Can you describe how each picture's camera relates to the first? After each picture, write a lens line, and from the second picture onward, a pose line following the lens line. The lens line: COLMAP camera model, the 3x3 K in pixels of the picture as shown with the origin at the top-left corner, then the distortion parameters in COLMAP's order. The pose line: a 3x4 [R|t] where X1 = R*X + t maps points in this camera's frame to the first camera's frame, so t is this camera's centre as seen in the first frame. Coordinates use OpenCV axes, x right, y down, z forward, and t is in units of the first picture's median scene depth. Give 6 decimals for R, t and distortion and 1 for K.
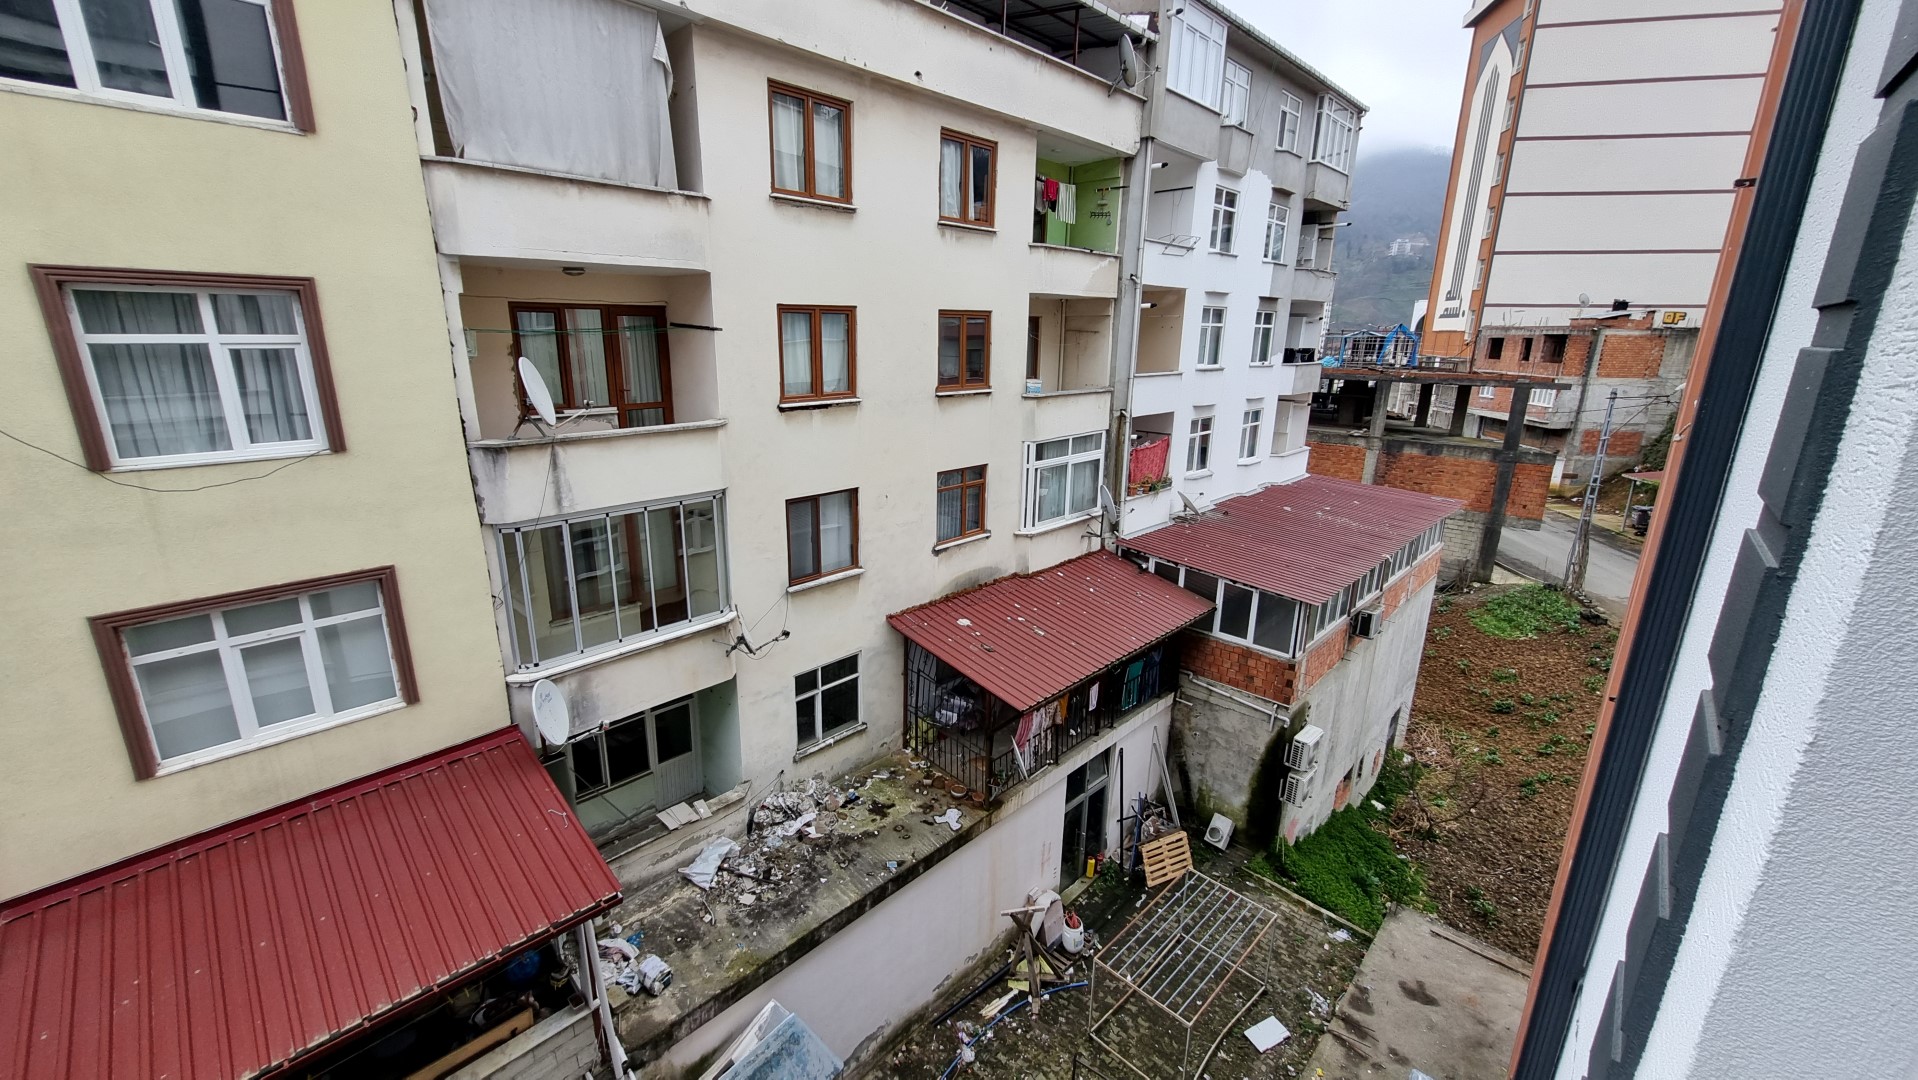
lens RADIAL K [[759.3, 0, 946.9], [0, 759.3, 533.7], [0, 0, 1]] dist [-0.001369, -0.000368]
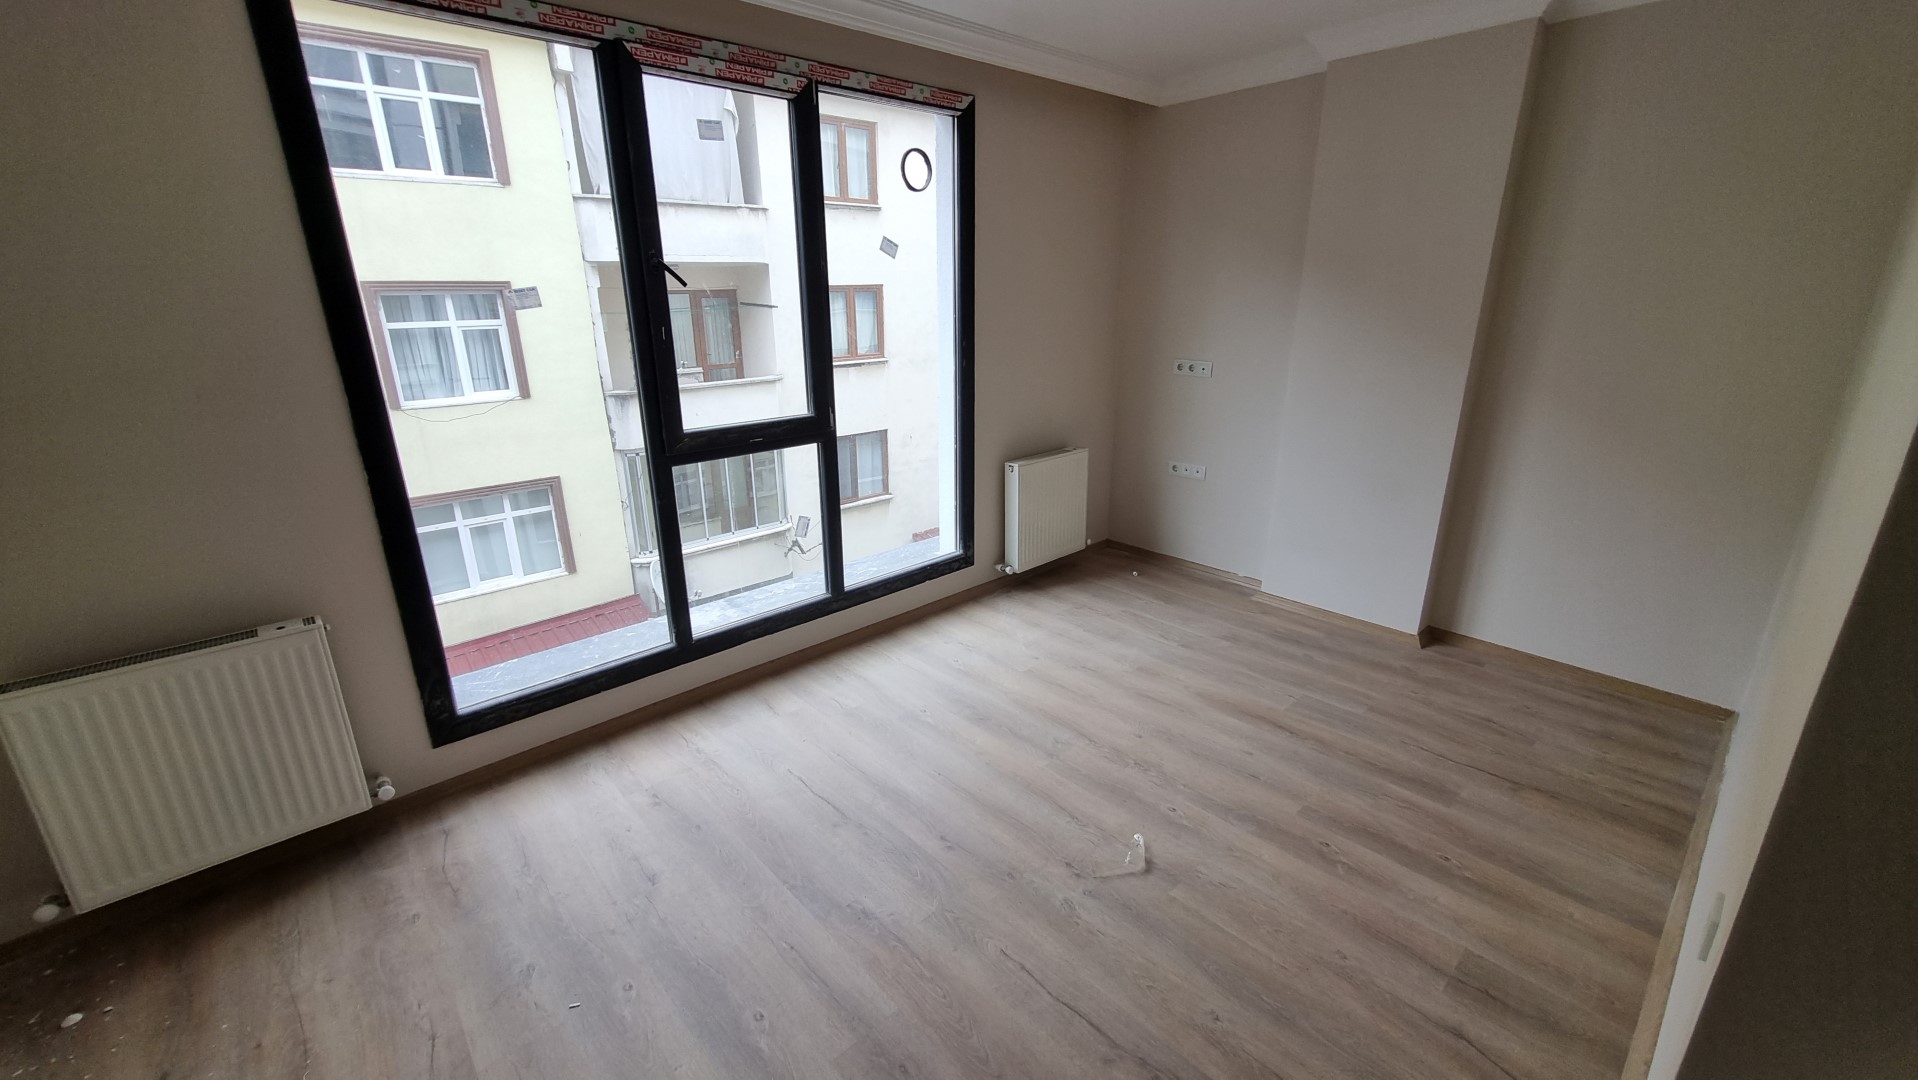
lens RADIAL K [[759.3, 0, 945.4], [0, 759.3, 528.3], [0, 0, 1]] dist [-0.001369, -0.000368]
pose [[0.996013, -0.001981, -0.089185, 0.133673], [0.005042, 0.999405, 0.034106, 0.087793], [0.089064, -0.034420, 0.995431, -0.365526]]
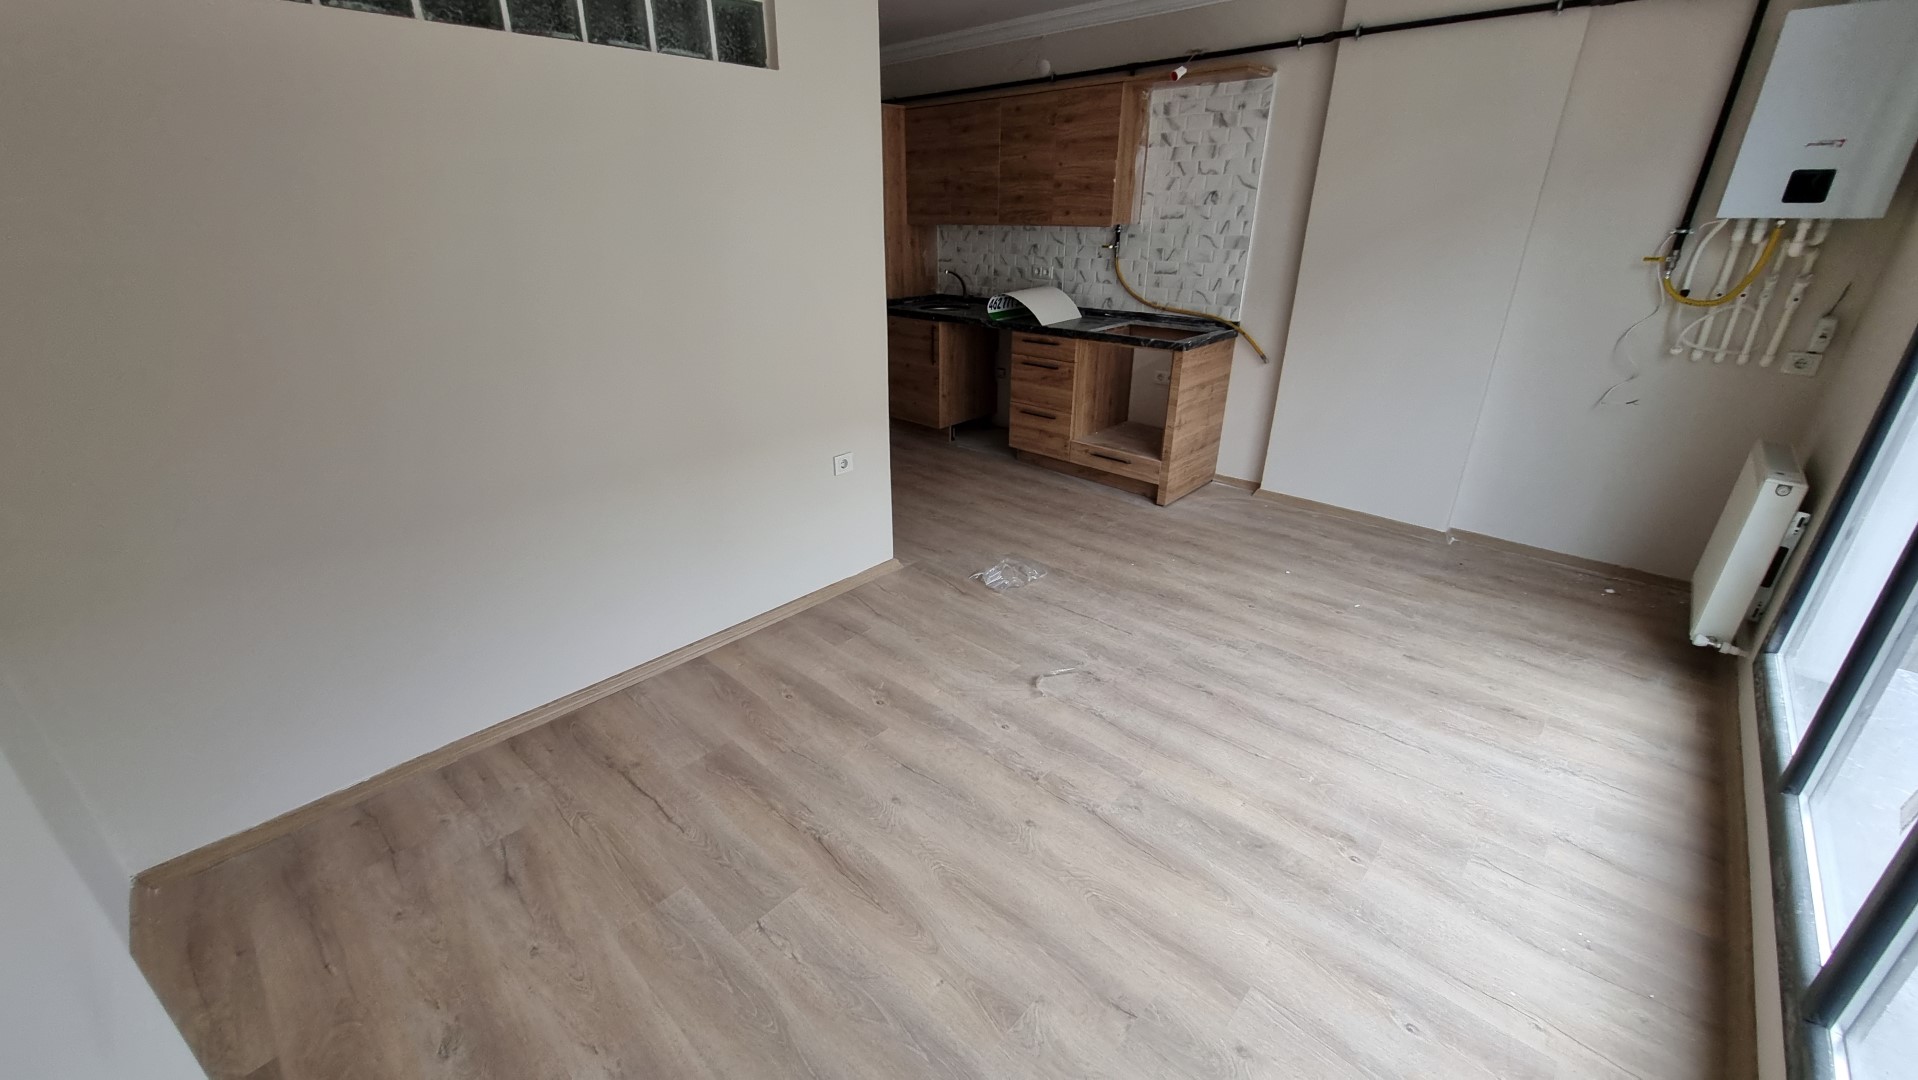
lens RADIAL K [[759.3, 0, 954.2], [0, 759.3, 541.0], [0, 0, 1]] dist [-0.001369, -0.000368]
pose [[-0.999986, -0.001054, -0.005129, 0.472541], [-0.004032, 0.779900, 0.625891, -0.421252], [0.003341, 0.625904, -0.779893, 1.613494]]
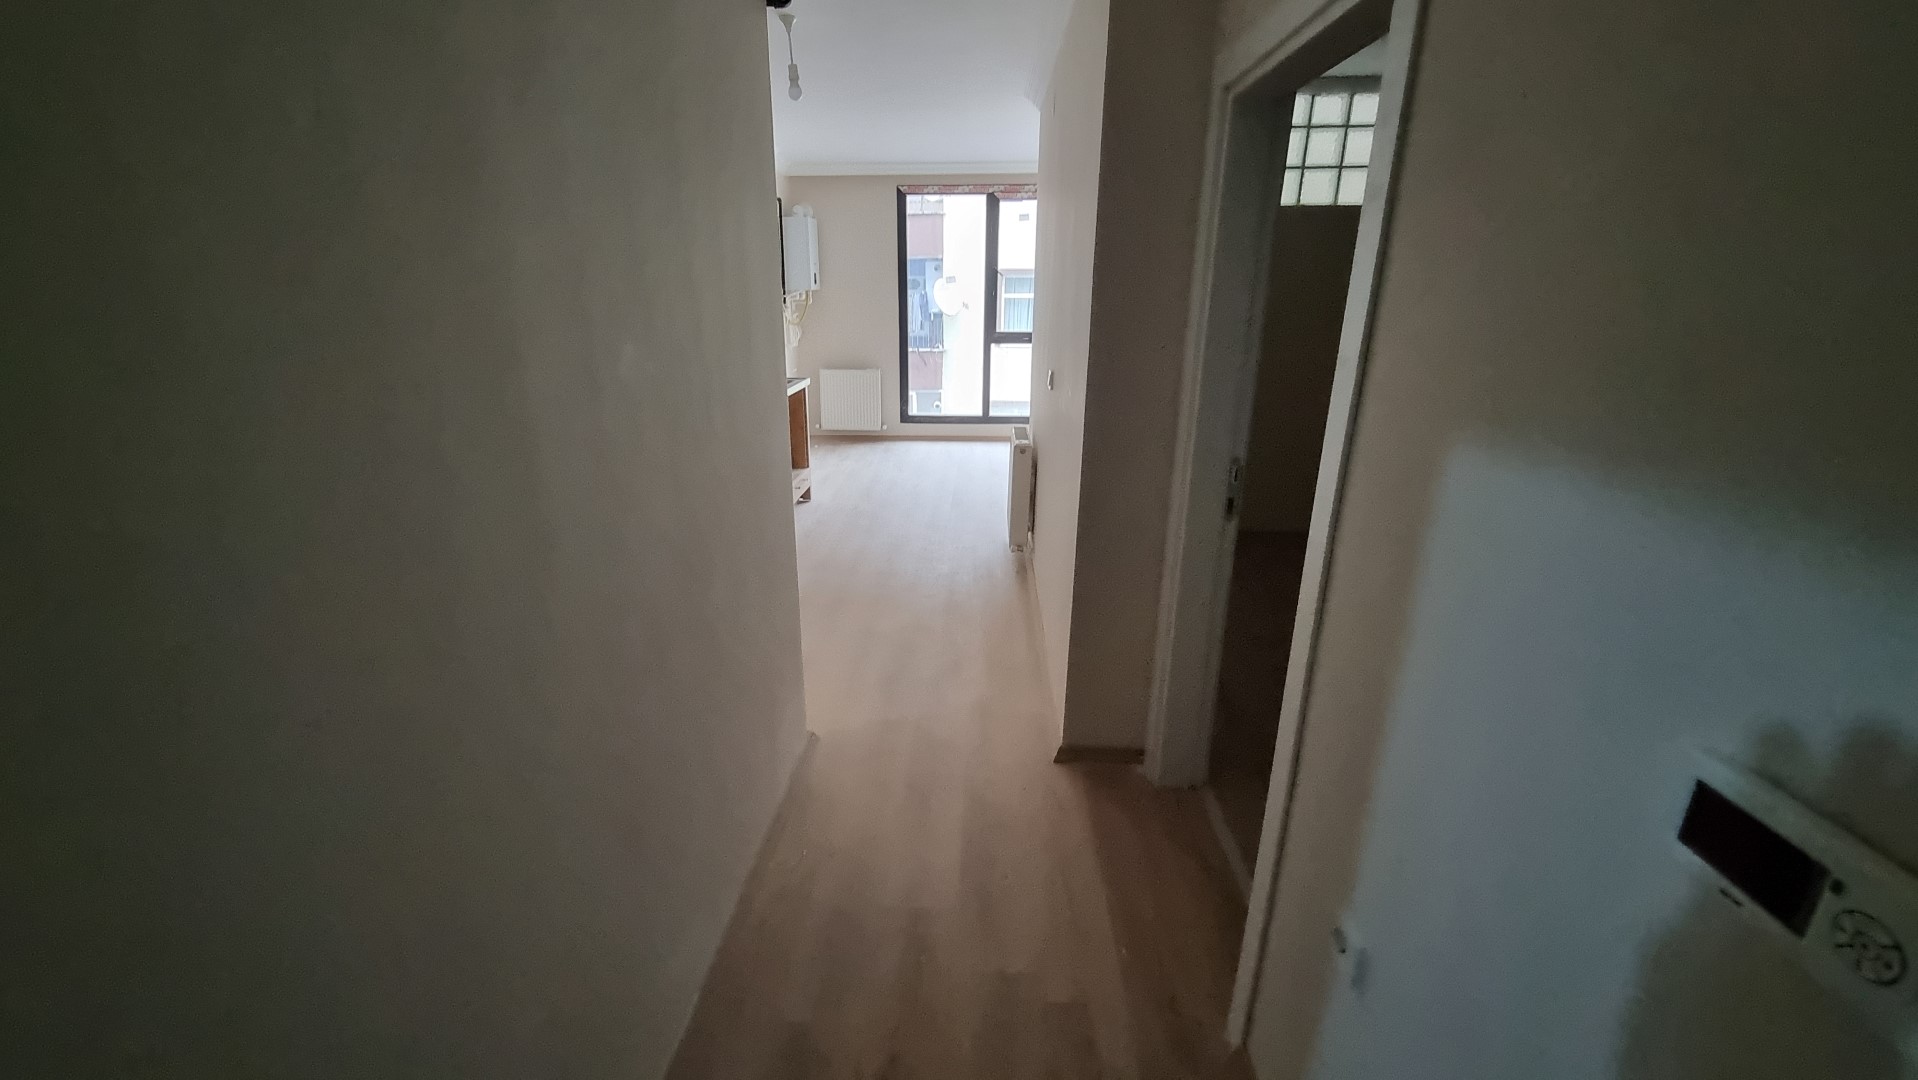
lens RADIAL K [[759.3, 0, 947.2], [0, 759.3, 543.5], [0, 0, 1]] dist [-0.001369, -0.000368]
pose [[0.650524, 0.236911, -0.721590, 2.355541], [-0.195487, 0.970322, 0.142341, 0.489103], [0.733896, 0.048465, 0.677530, -1.685767]]
